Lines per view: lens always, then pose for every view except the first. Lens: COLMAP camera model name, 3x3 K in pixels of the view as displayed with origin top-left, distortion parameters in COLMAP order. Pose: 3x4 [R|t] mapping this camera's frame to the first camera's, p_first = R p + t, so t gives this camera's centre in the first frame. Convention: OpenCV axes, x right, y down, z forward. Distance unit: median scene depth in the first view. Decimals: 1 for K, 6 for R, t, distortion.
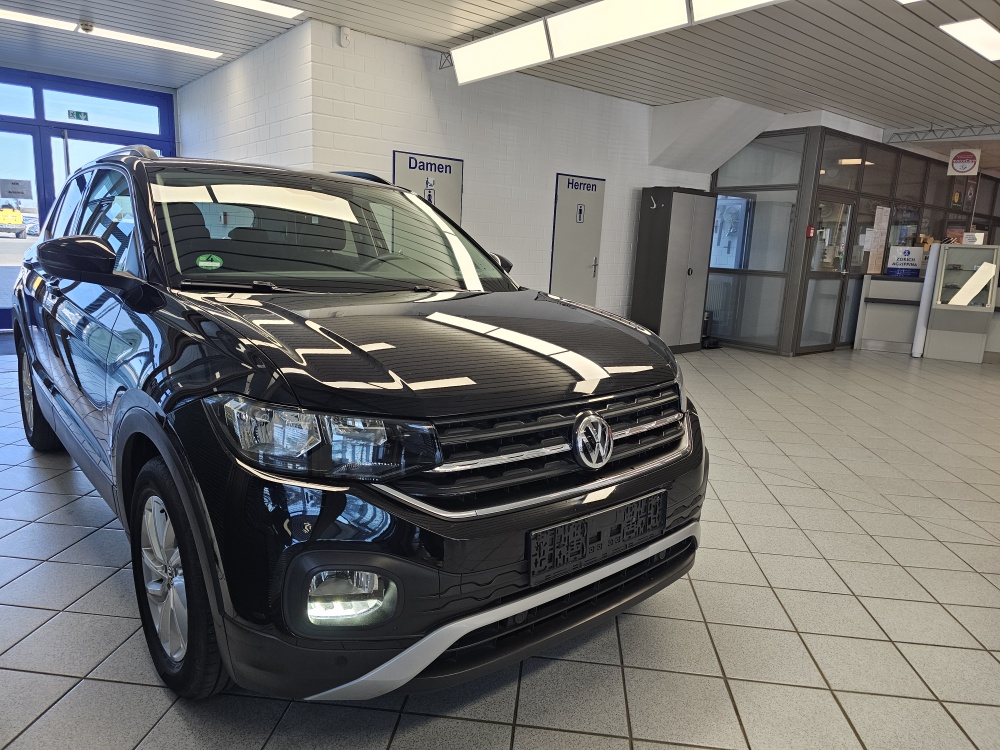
lens RADIAL K [[683.7, 0, 489.4], [0, 683.7, 377.1], [0, 0, 1]] dist [0.052010, -0.053278]
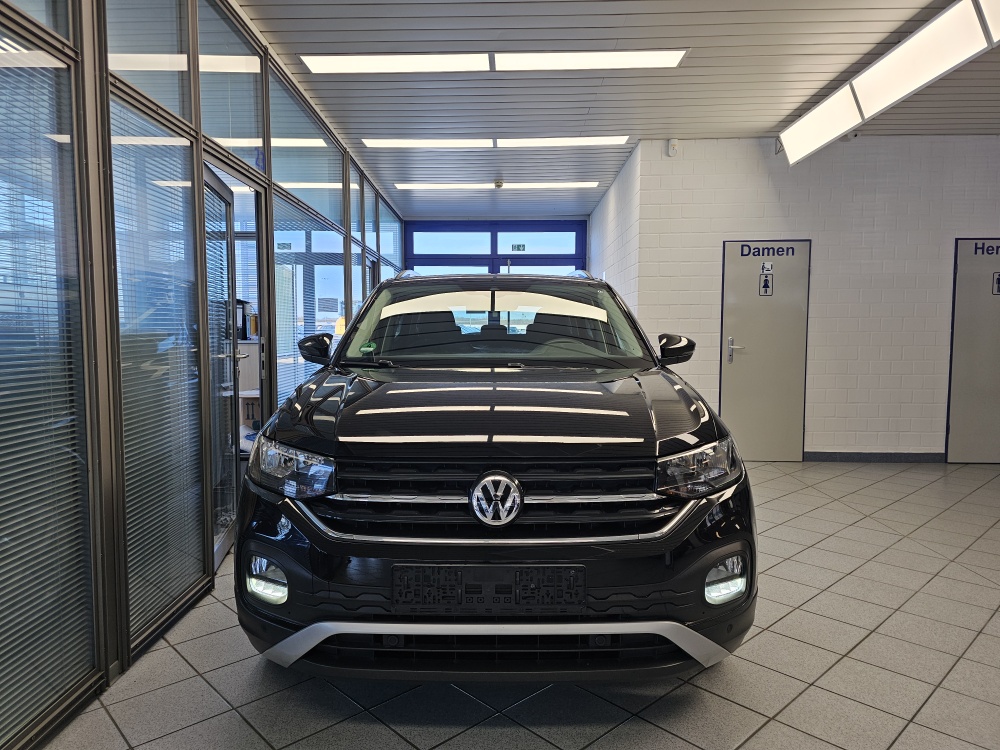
lens RADIAL K [[683.7, 0, 495.3], [0, 683.7, 376.5], [0, 0, 1]] dist [0.052010, -0.053278]
pose [[0.749699, -0.003192, -0.661771, 0.269779], [-0.089975, 0.990211, -0.106706, 0.005410], [0.655634, 0.139540, 0.742073, 0.055483]]
